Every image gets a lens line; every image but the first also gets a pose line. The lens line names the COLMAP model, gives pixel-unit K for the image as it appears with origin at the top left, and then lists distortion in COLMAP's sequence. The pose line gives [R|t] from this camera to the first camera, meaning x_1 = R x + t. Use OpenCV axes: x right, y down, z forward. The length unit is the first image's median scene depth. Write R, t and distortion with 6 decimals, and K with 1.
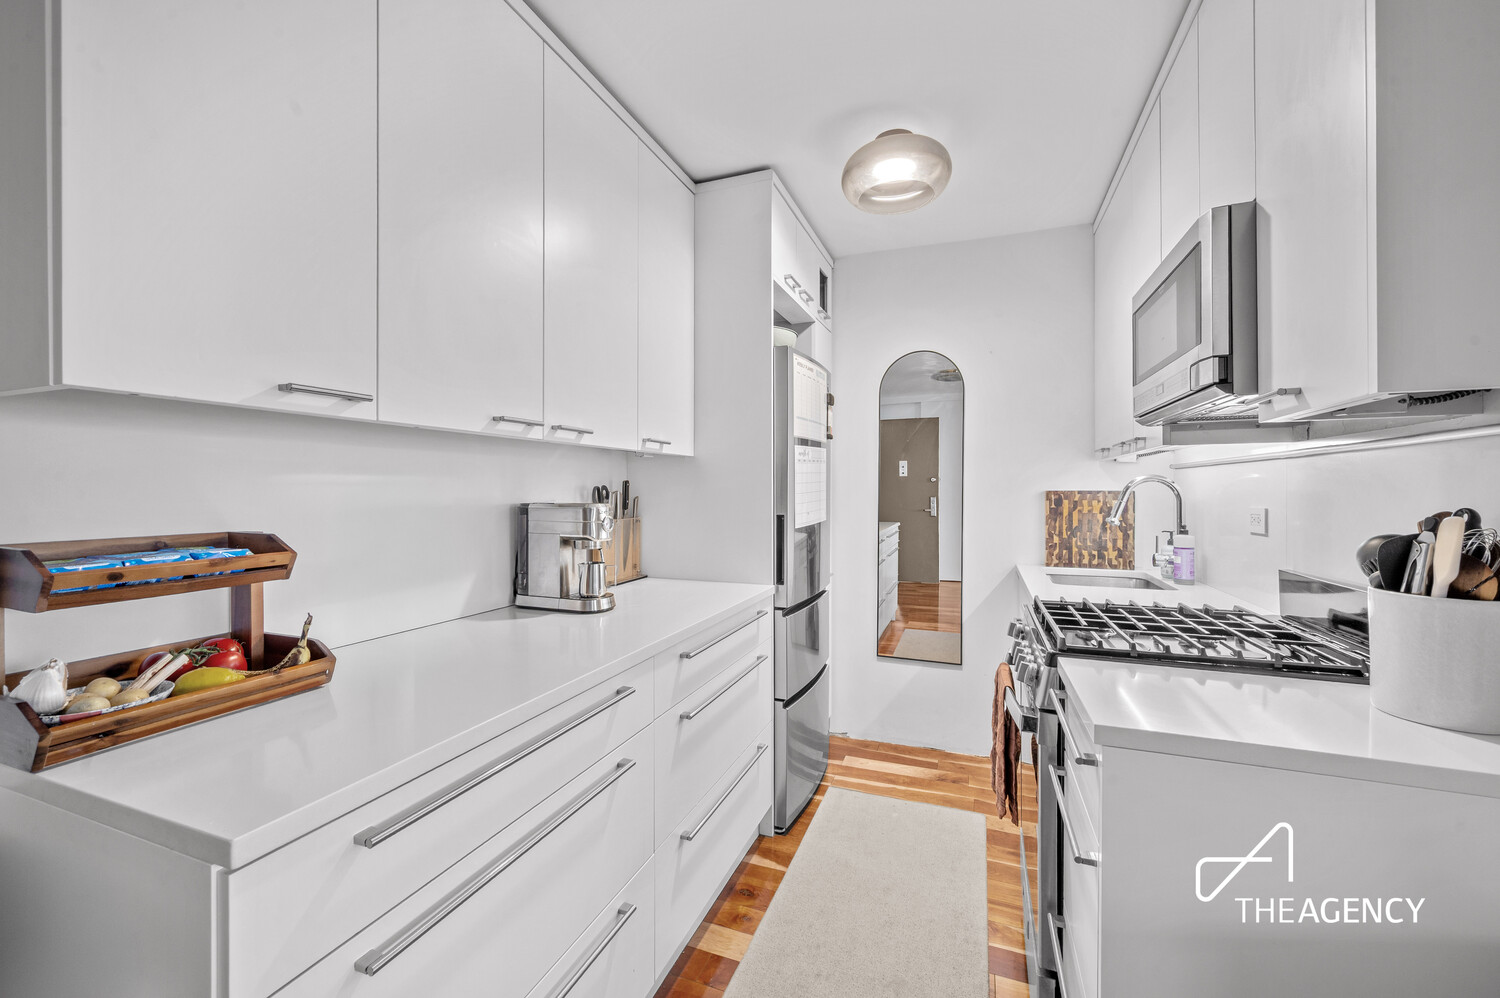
lens RADIAL K [[603.7, 0, 755.3], [0, 603.7, 494.4], [0, 0, 1]] dist [0.001337, -0.000104]
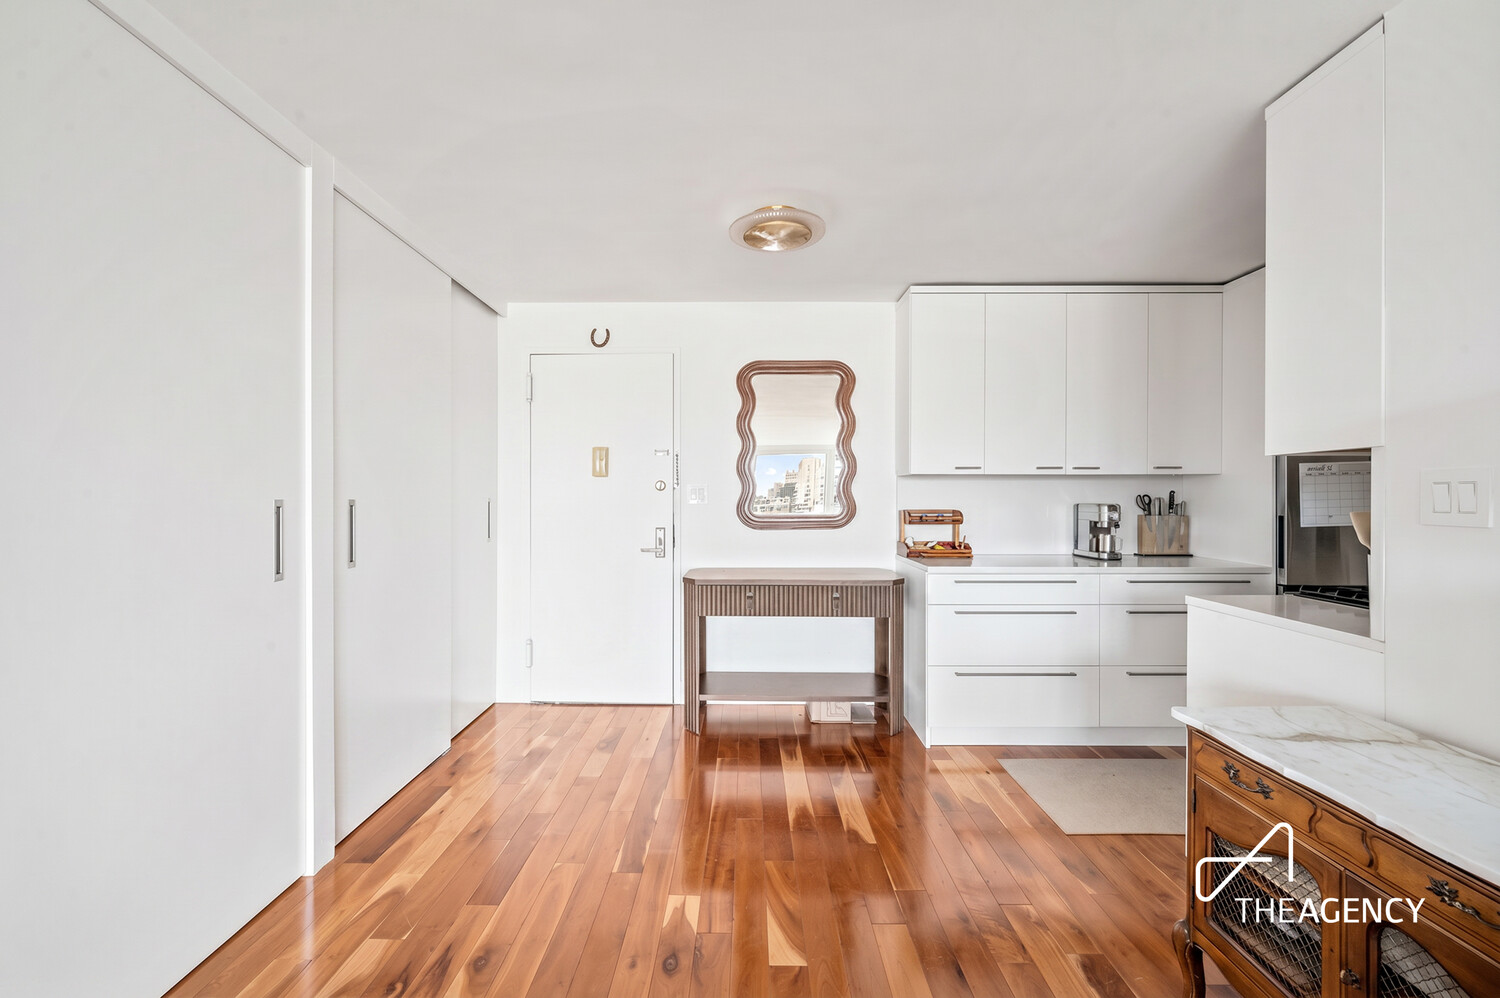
lens RADIAL K [[603.7, 0, 750.5], [0, 603.7, 497.7], [0, 0, 1]] dist [0.001337, -0.000104]
pose [[0.350258, 0.002750, -0.936649, 1.154472], [-0.009731, 0.999952, -0.000703, 0.007464], [0.936603, 0.009361, 0.350269, -0.748616]]
